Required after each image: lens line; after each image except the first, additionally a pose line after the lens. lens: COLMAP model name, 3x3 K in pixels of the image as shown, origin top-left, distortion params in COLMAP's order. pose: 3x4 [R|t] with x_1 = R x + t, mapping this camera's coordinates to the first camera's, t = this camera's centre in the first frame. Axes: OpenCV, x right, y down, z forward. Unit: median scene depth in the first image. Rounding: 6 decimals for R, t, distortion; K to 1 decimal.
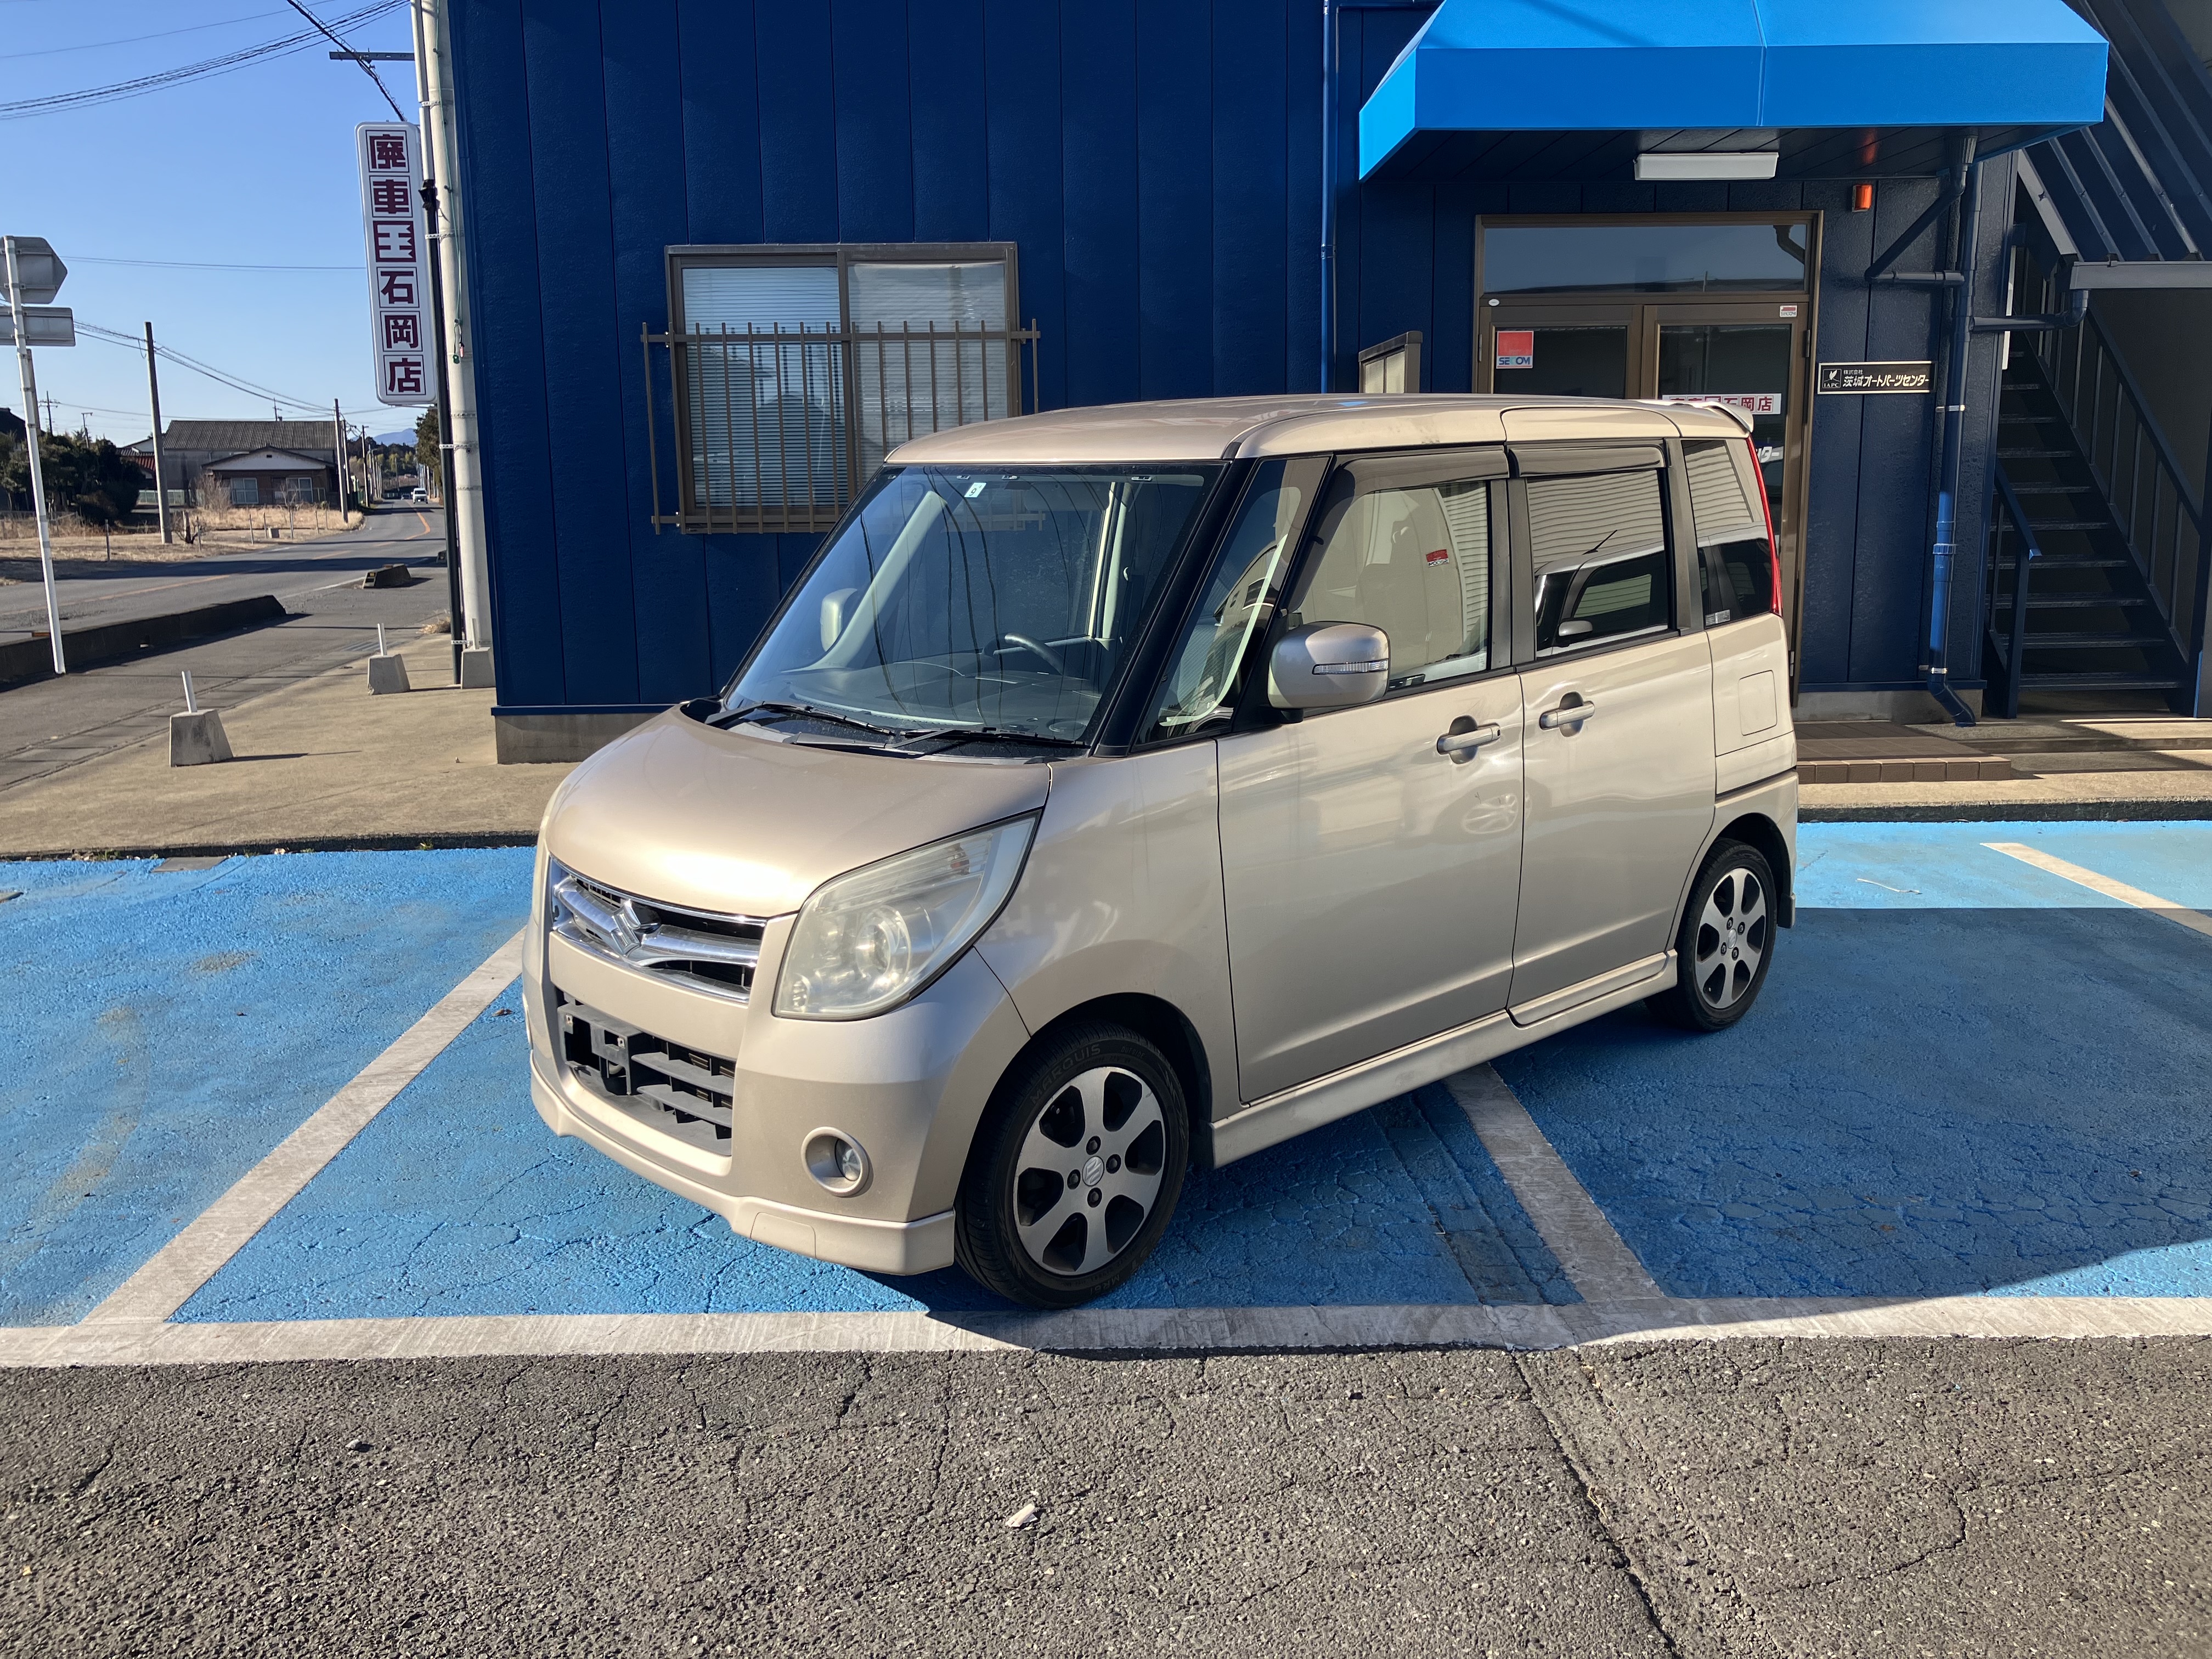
lens RADIAL K [[1789.6, 0, 1085.9], [0, 1789.6, 786.3], [0, 0, 1]] dist [0.000084, 0.027165]
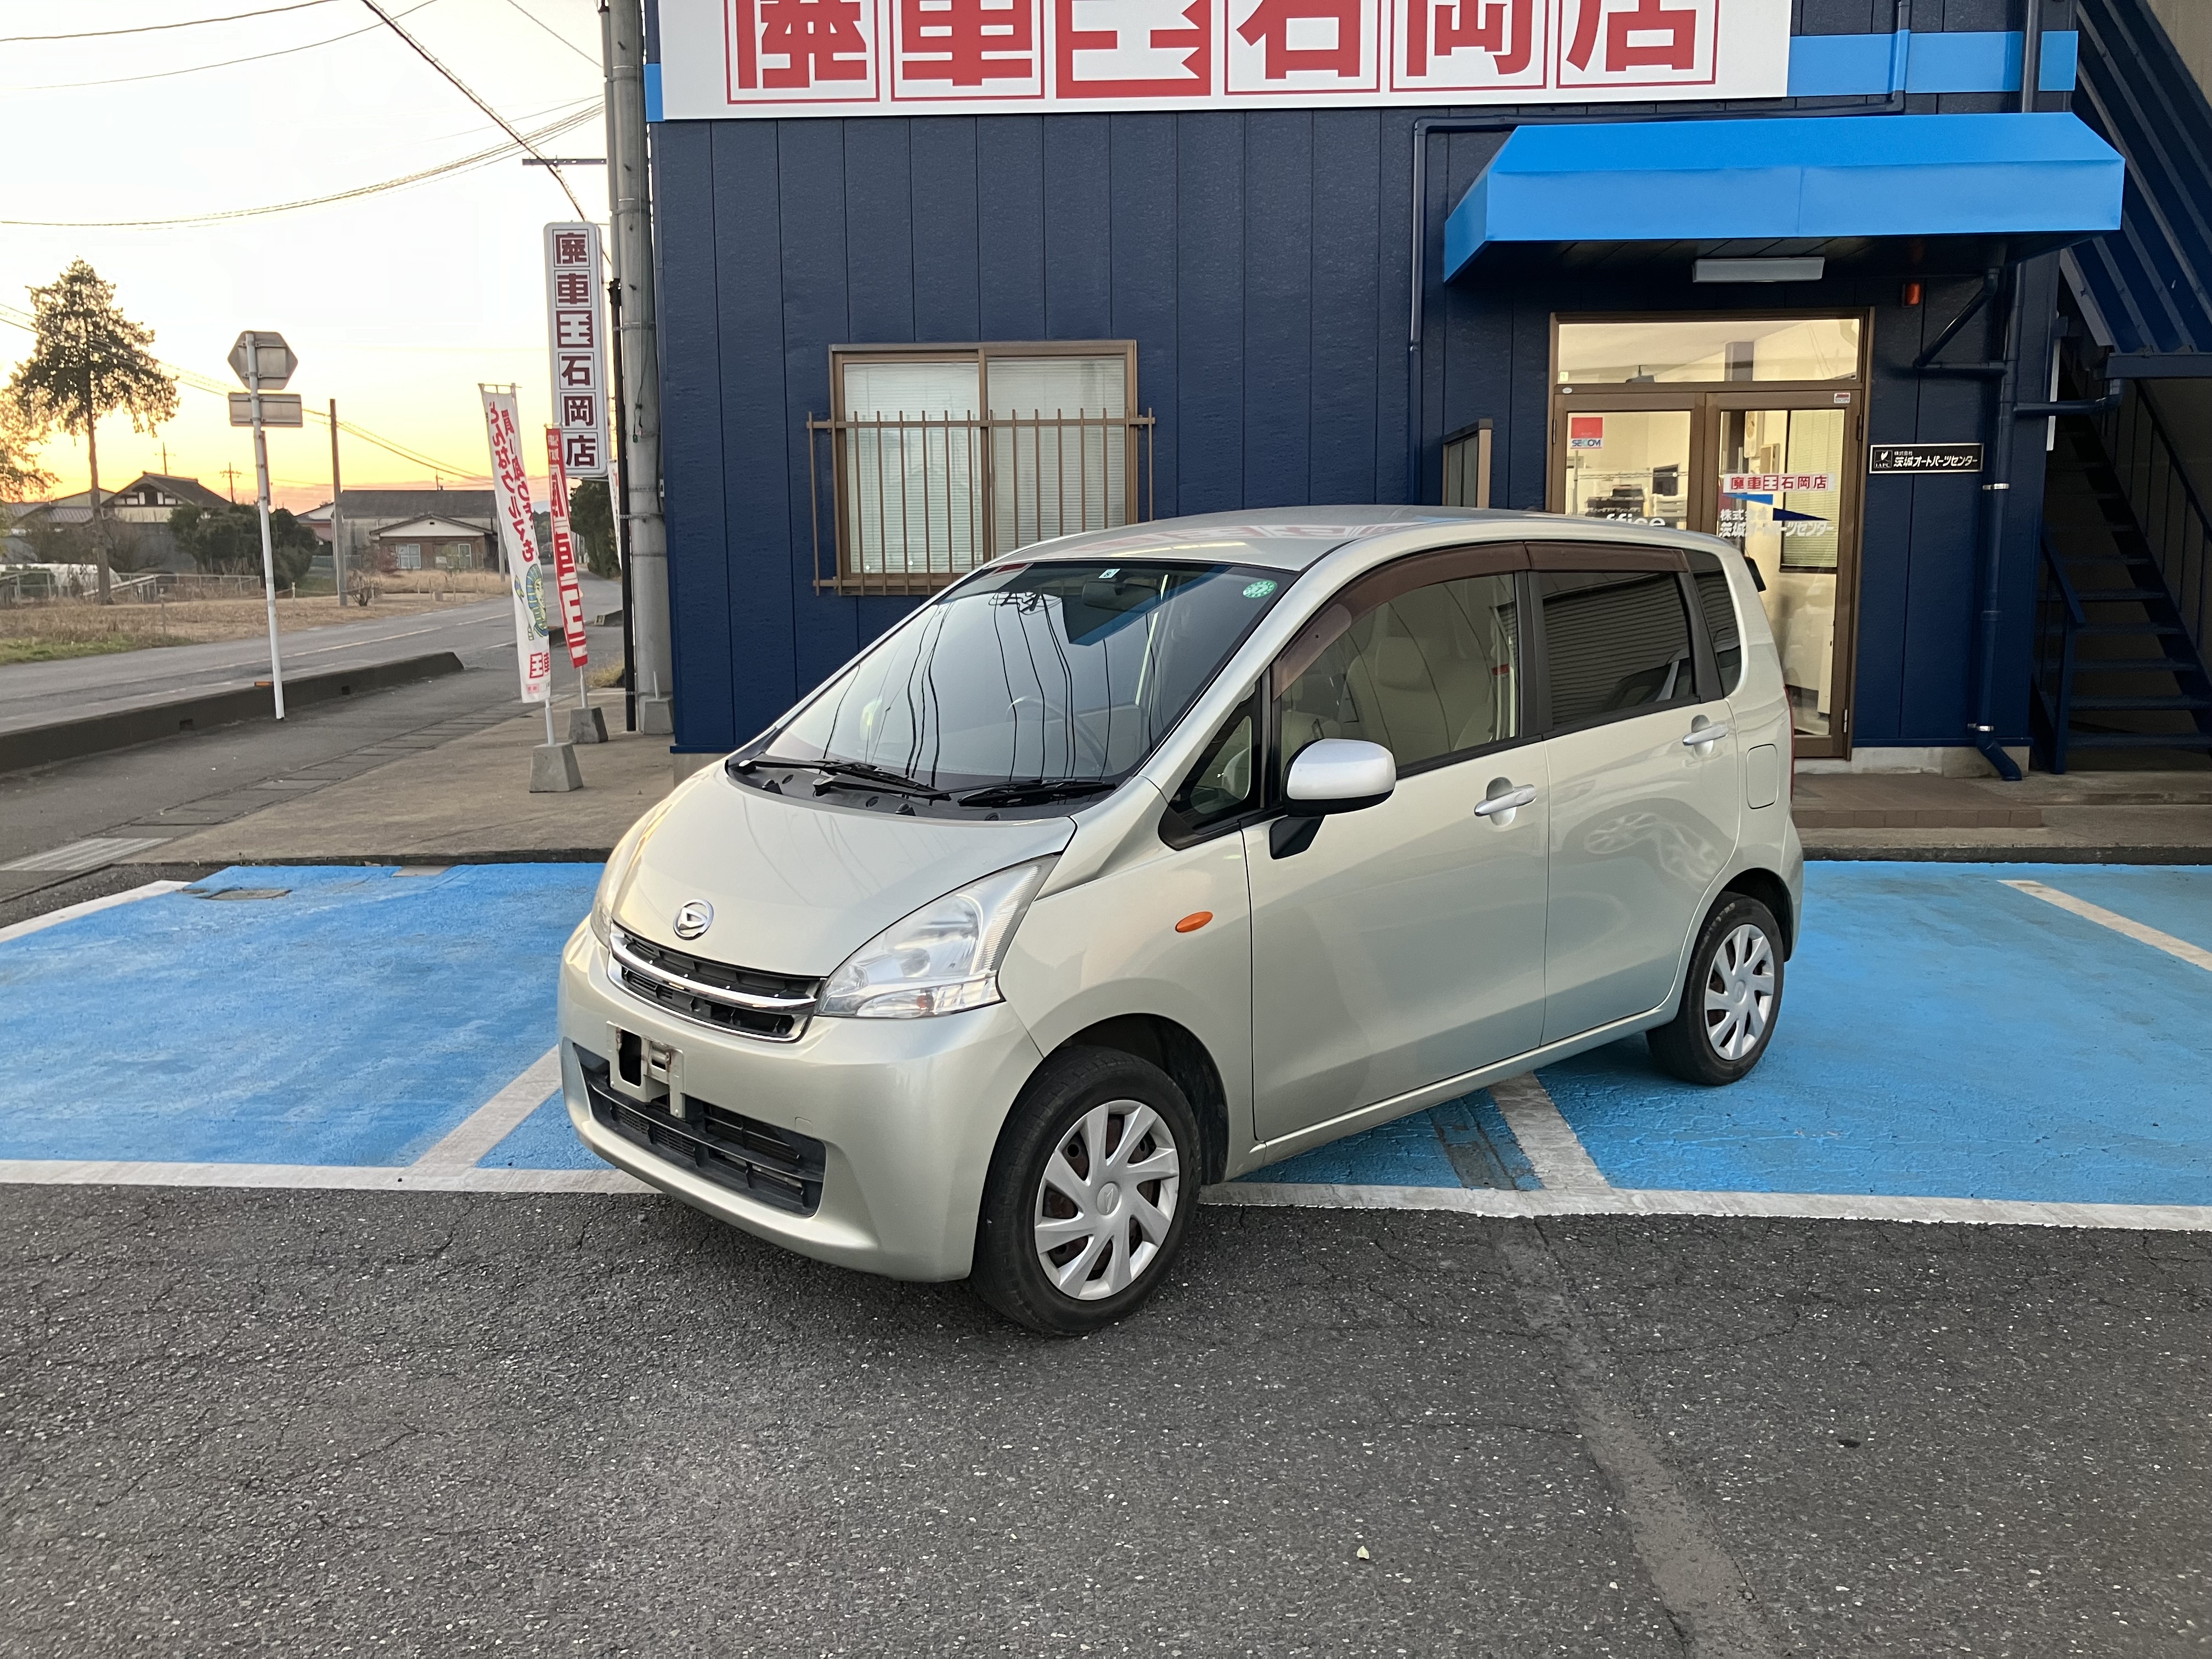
lens RADIAL K [[1789.6, 0, 1084.0], [0, 1789.6, 808.8], [0, 0, 1]] dist [0.000084, 0.027165]
pose [[0.997242, 0.015155, -0.072649, 0.015177], [-0.016999, 0.999547, -0.024840, 0.021013], [0.072240, 0.026006, 0.997048, -0.120933]]
